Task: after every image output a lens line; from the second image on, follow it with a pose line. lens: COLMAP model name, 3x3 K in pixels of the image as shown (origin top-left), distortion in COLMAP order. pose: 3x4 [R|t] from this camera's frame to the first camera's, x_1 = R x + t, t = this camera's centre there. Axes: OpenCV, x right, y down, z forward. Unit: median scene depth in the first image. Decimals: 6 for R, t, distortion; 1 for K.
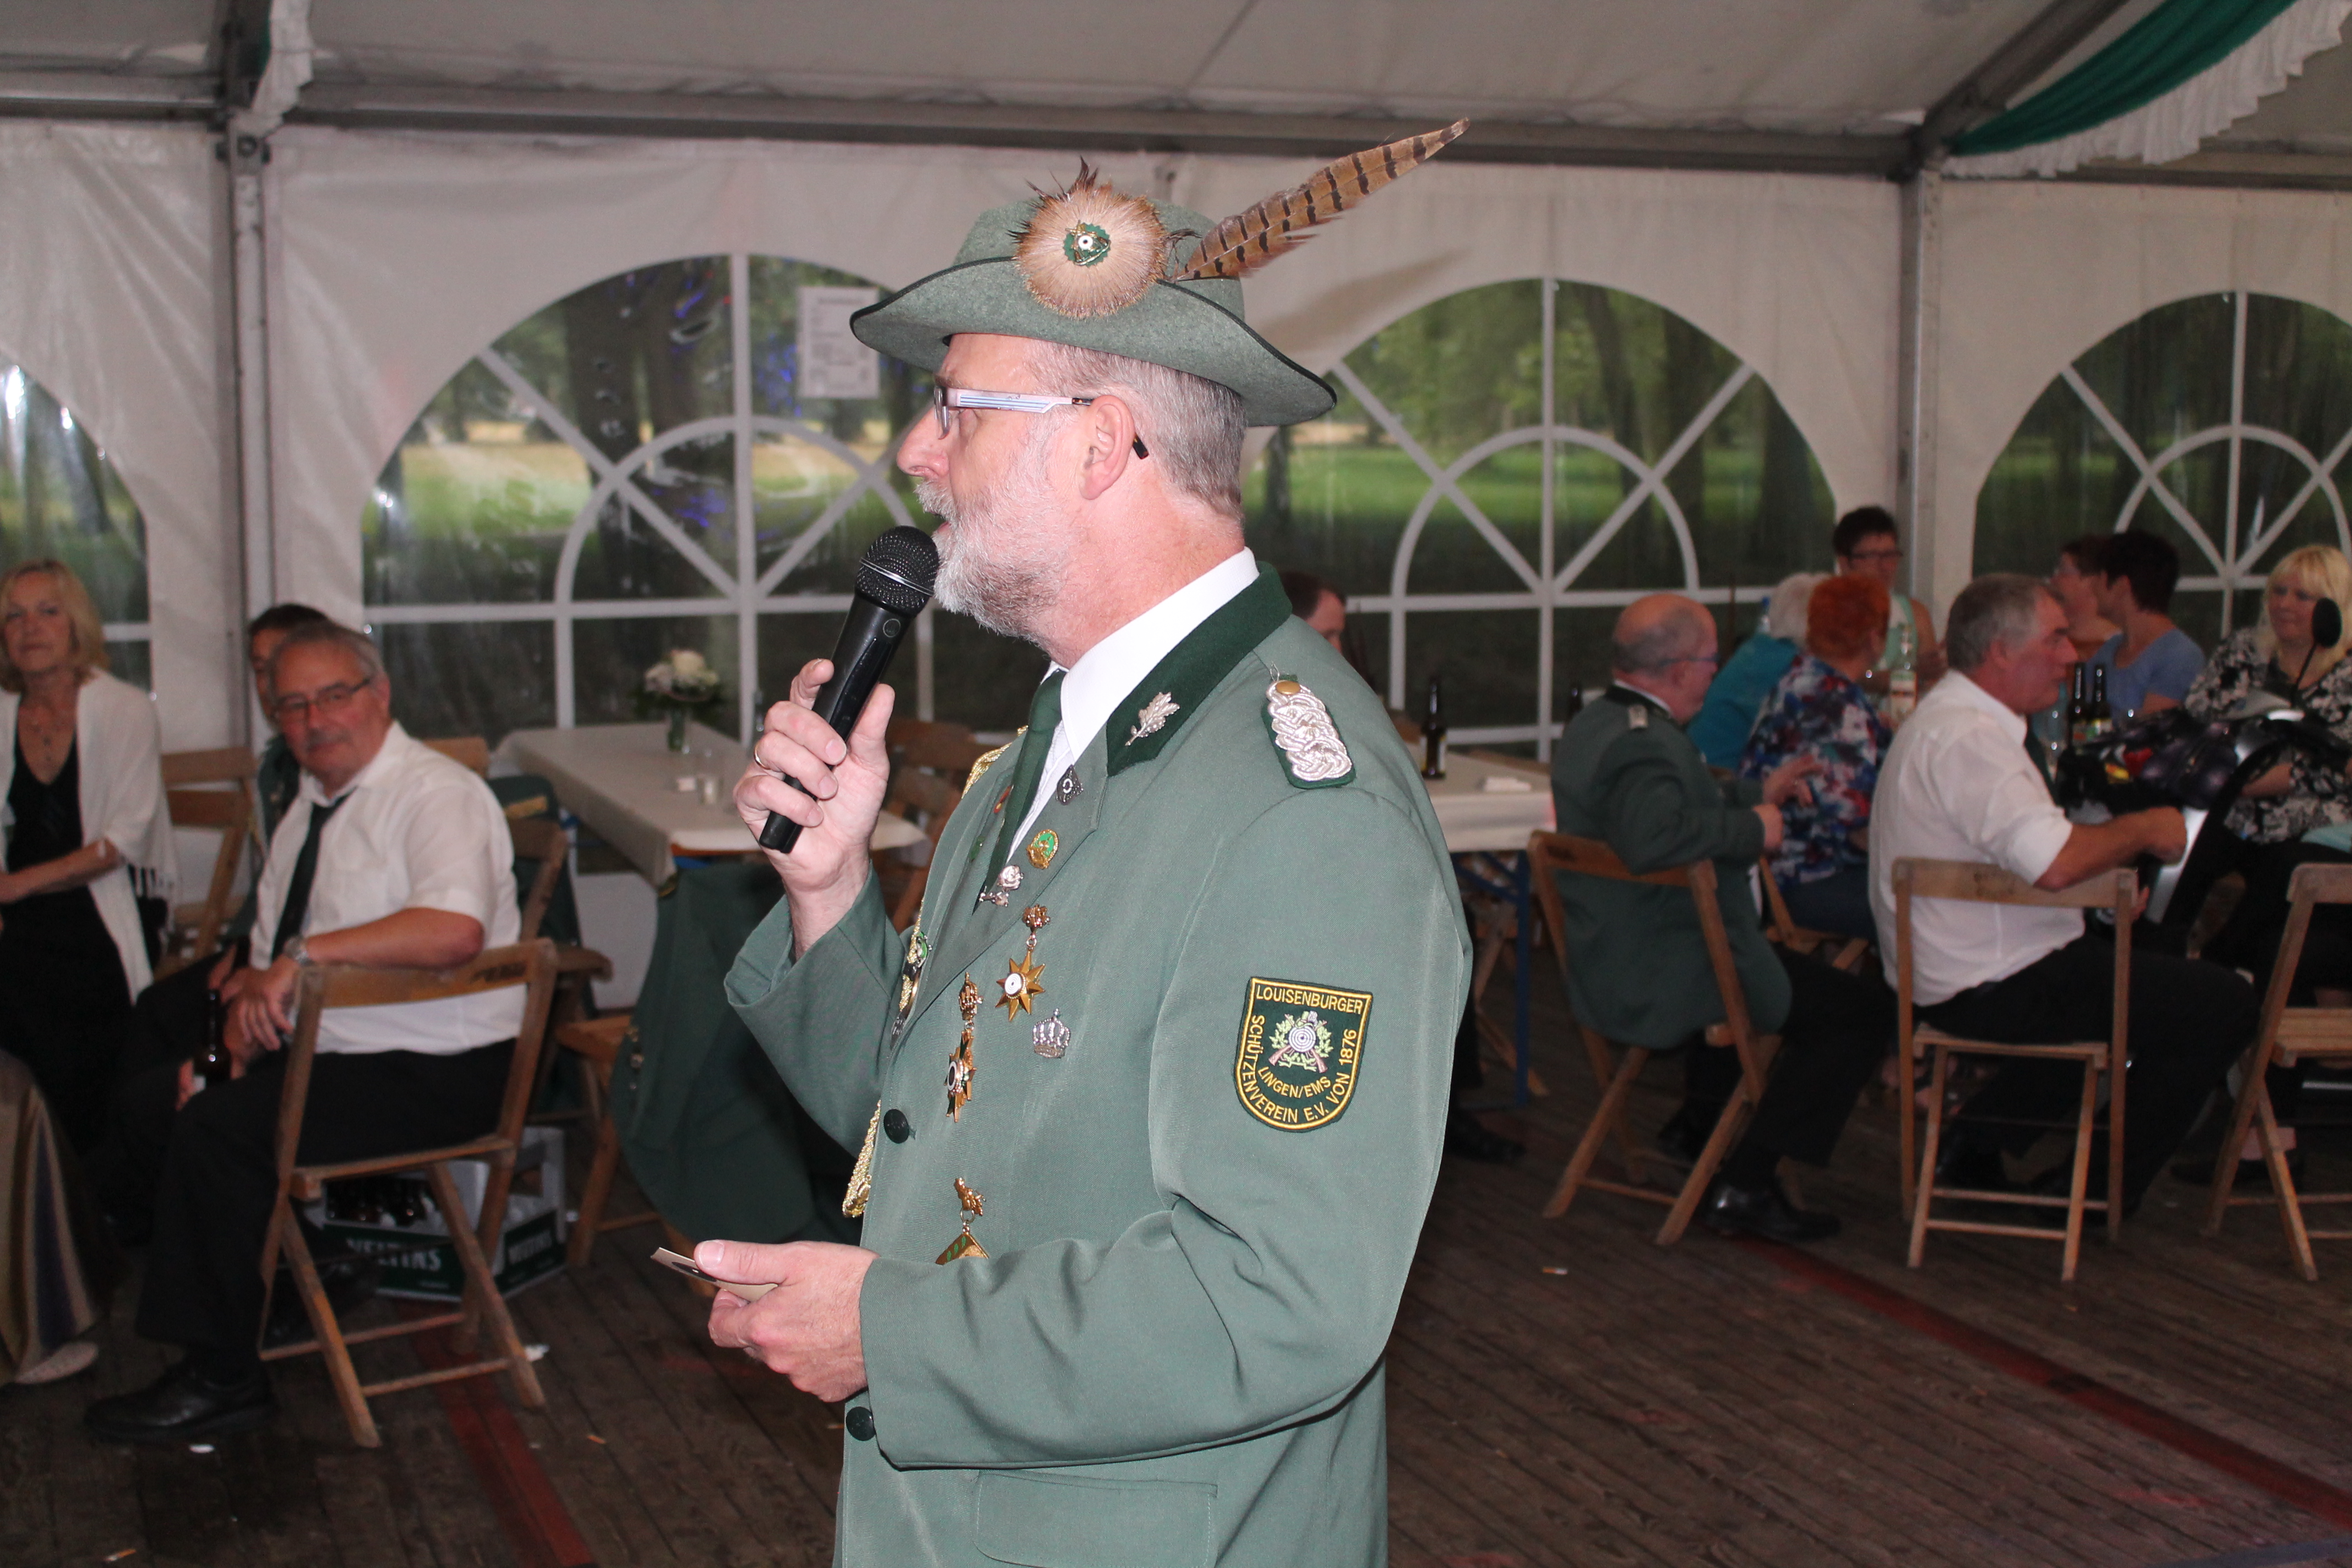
lens RADIAL K [[3175.5, 0, 1138.9], [0, 3175.5, 788.5], [0, 0, 1]] dist [-0.074608, 0.151405]
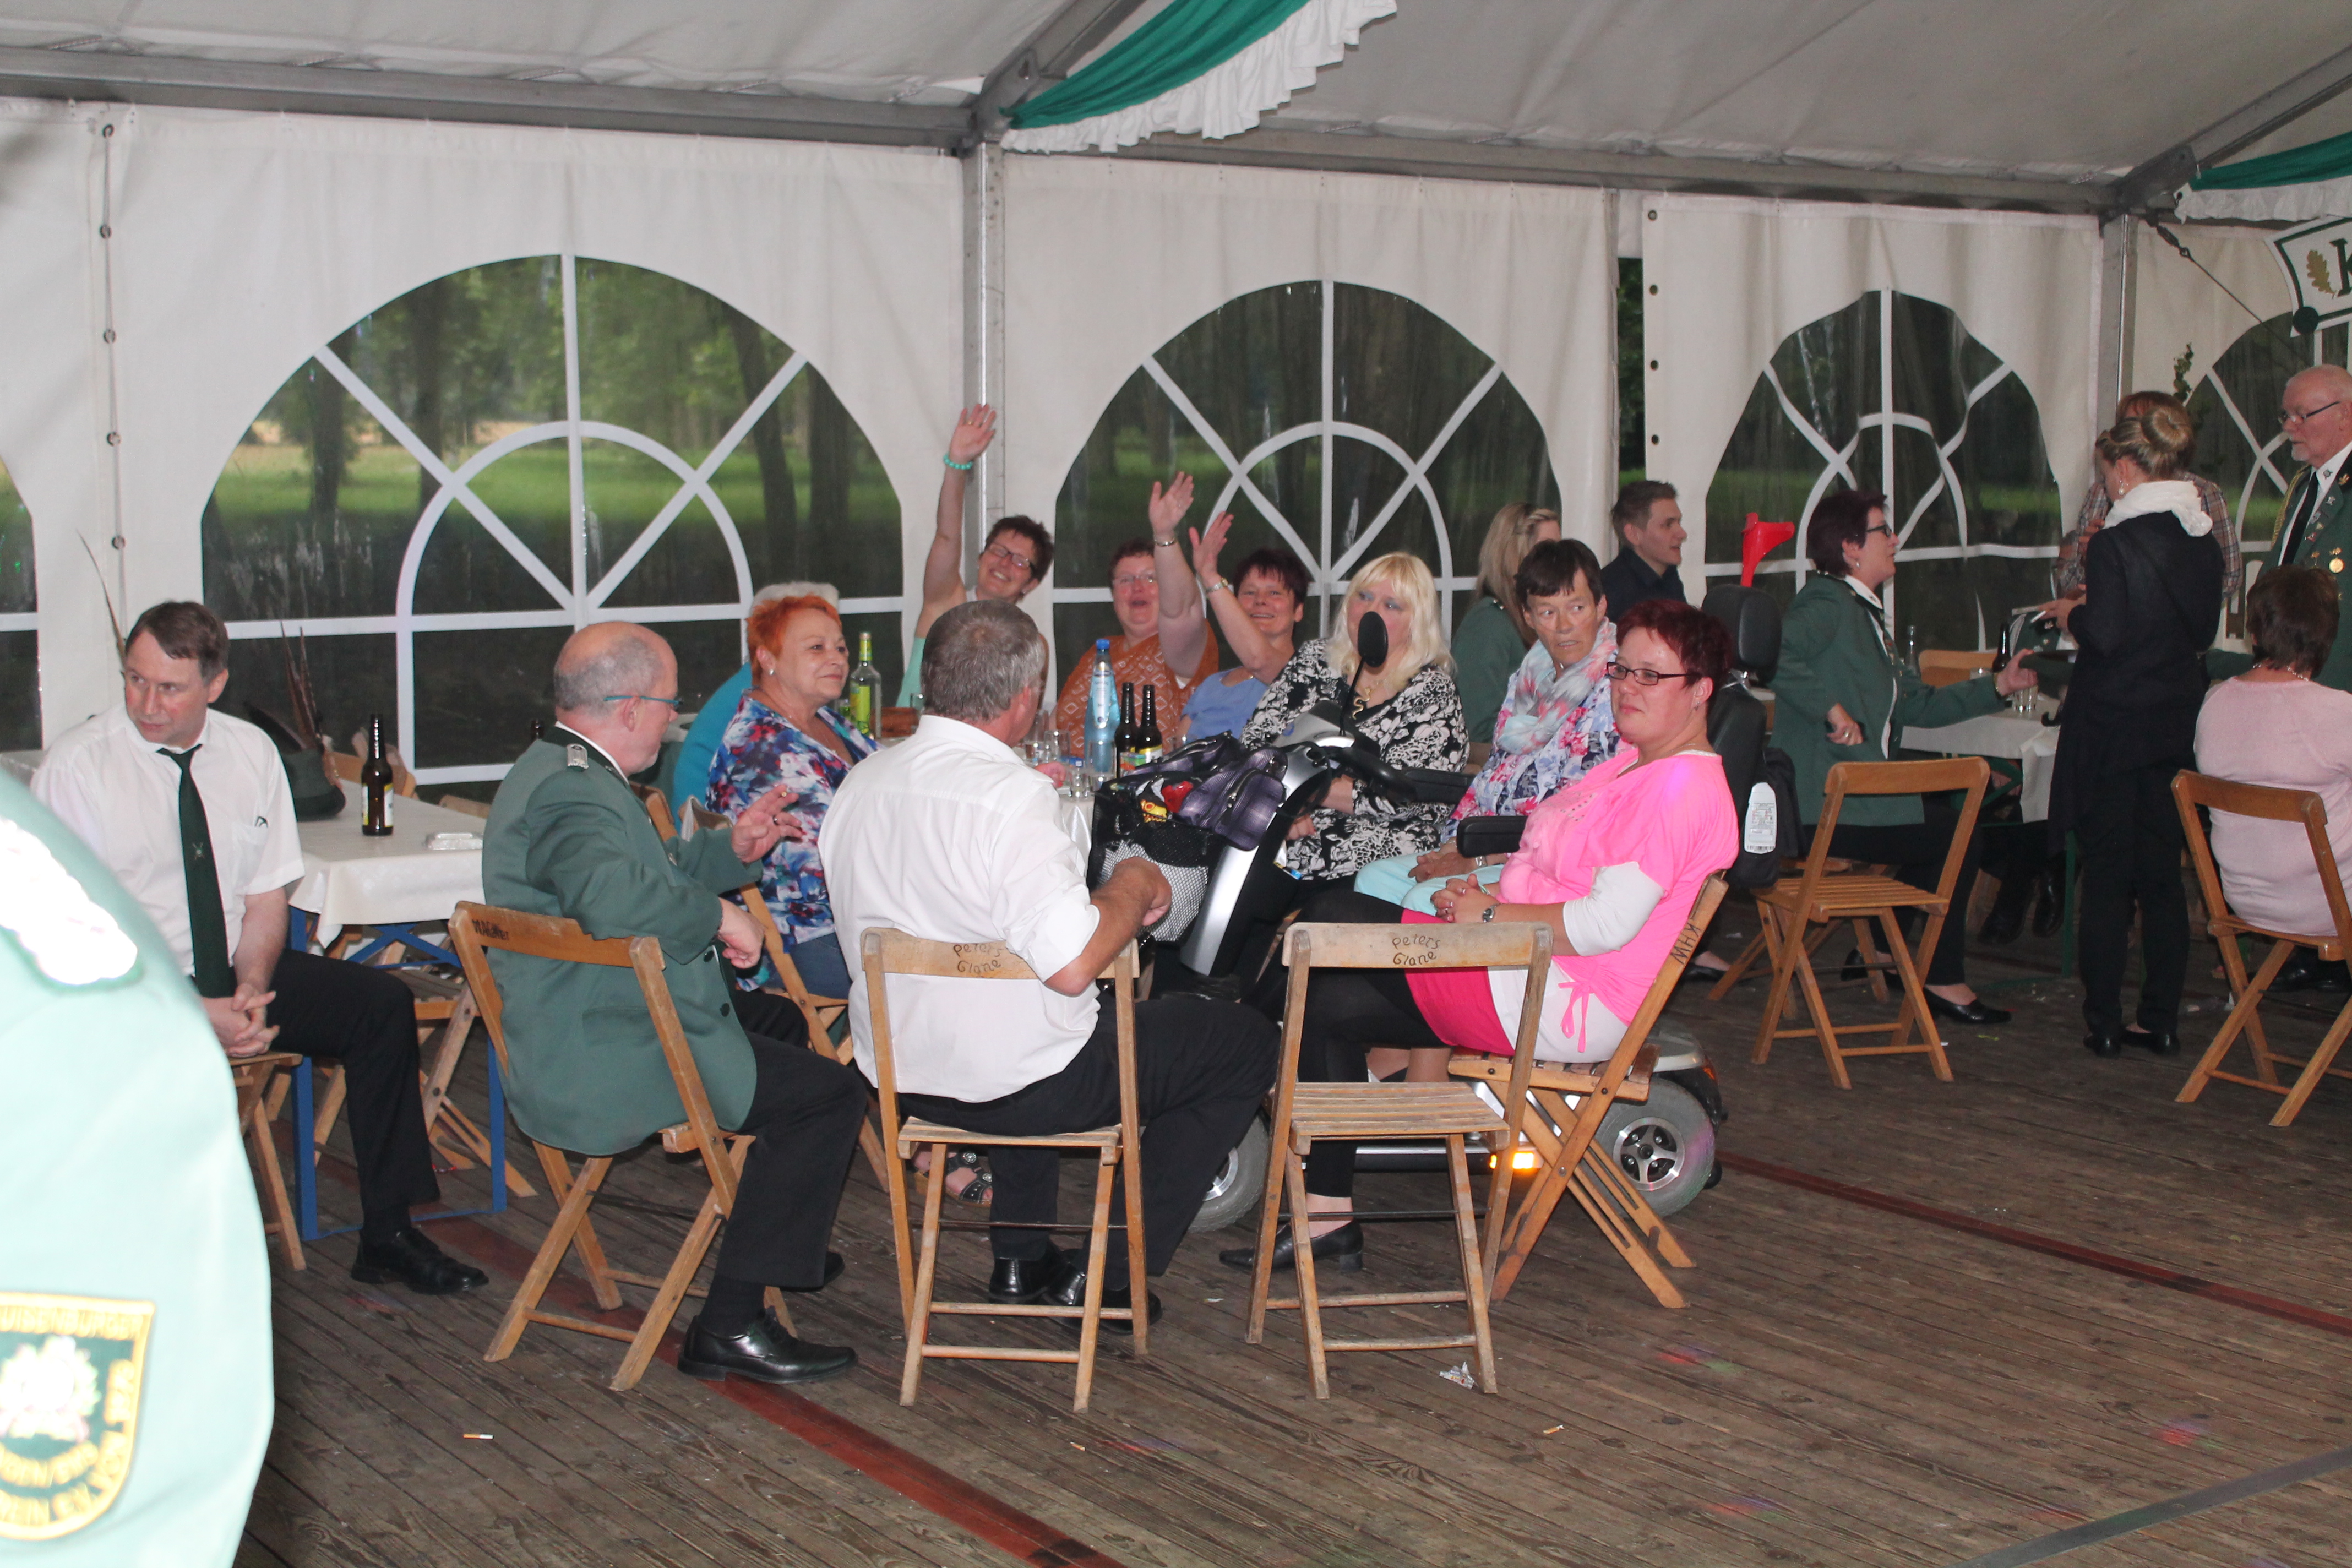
lens RADIAL K [[3175.5, 0, 1138.9], [0, 3175.5, 788.5], [0, 0, 1]] dist [-0.074608, 0.151405]
pose [[0.969744, -0.023448, 0.242995, 0.081368], [0.023349, 0.999722, 0.003289, -0.013050], [-0.243005, 0.002484, 0.970022, 0.122097]]
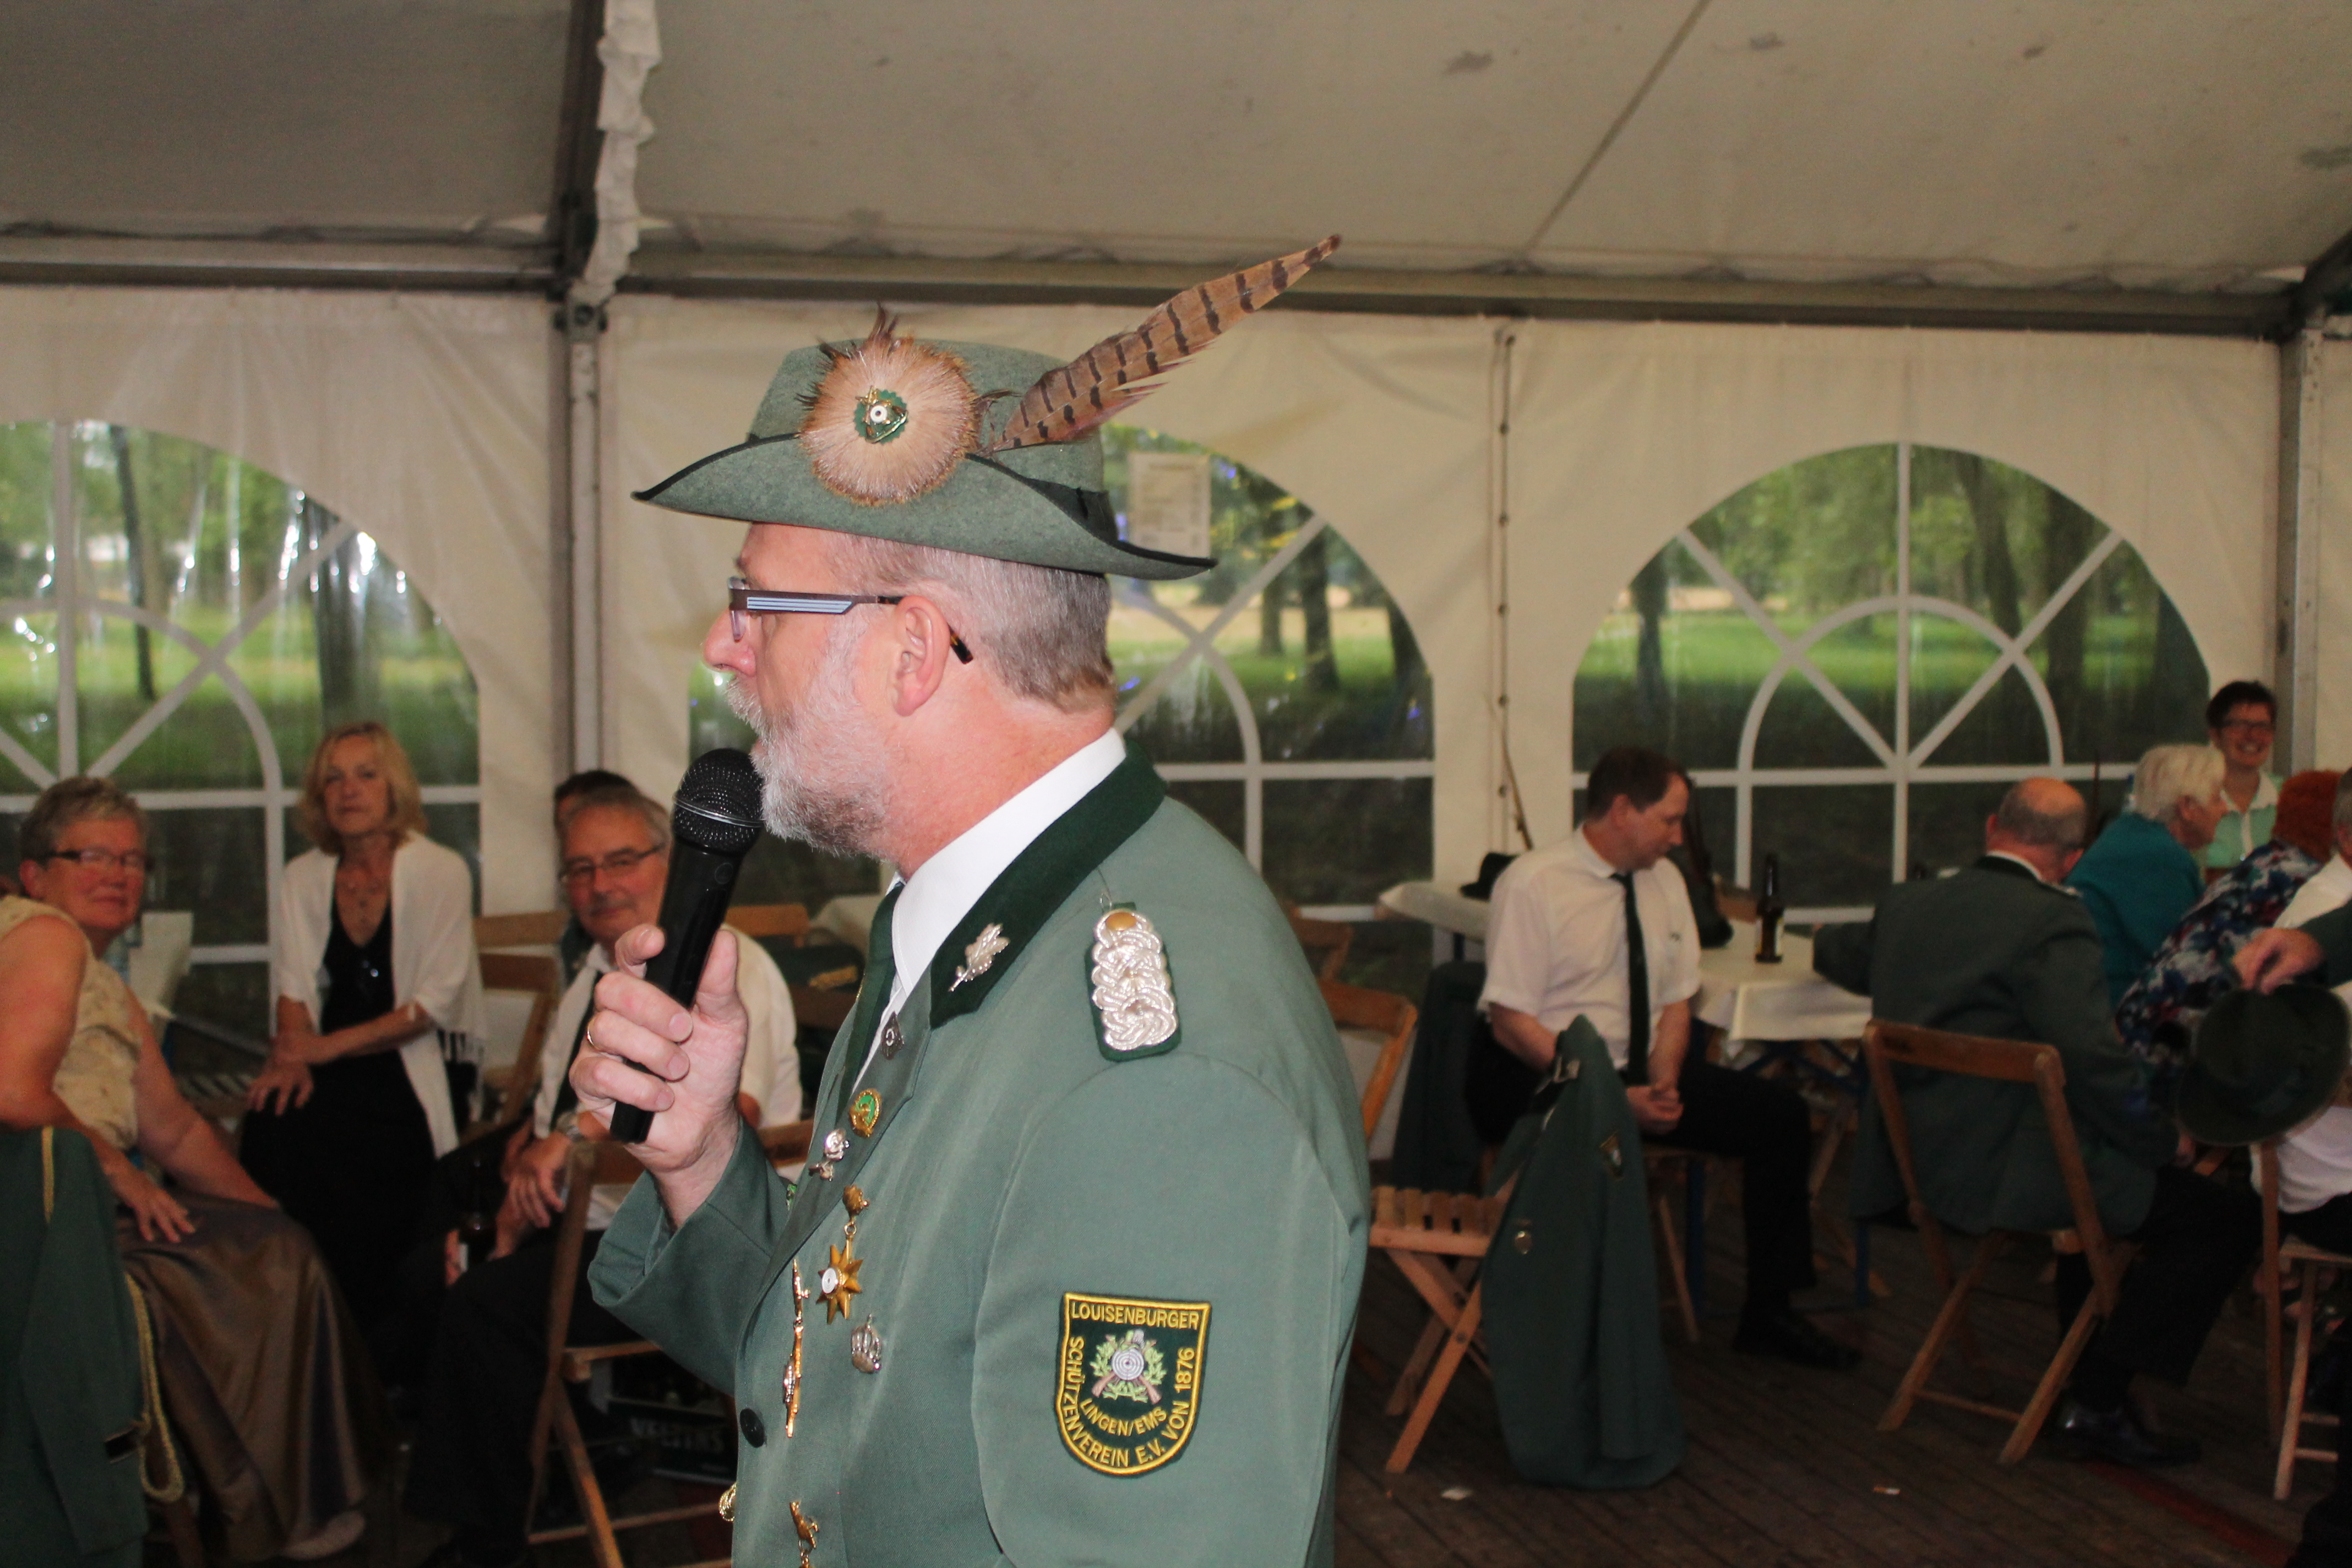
lens RADIAL K [[3175.5, 0, 1138.9], [0, 3175.5, 788.5], [0, 0, 1]] dist [-0.074608, 0.151405]
pose [[0.992985, 0.009880, -0.117830, 0.015194], [-0.015925, 0.998599, -0.050471, -0.004156], [0.117166, 0.051994, 0.991750, 0.025484]]
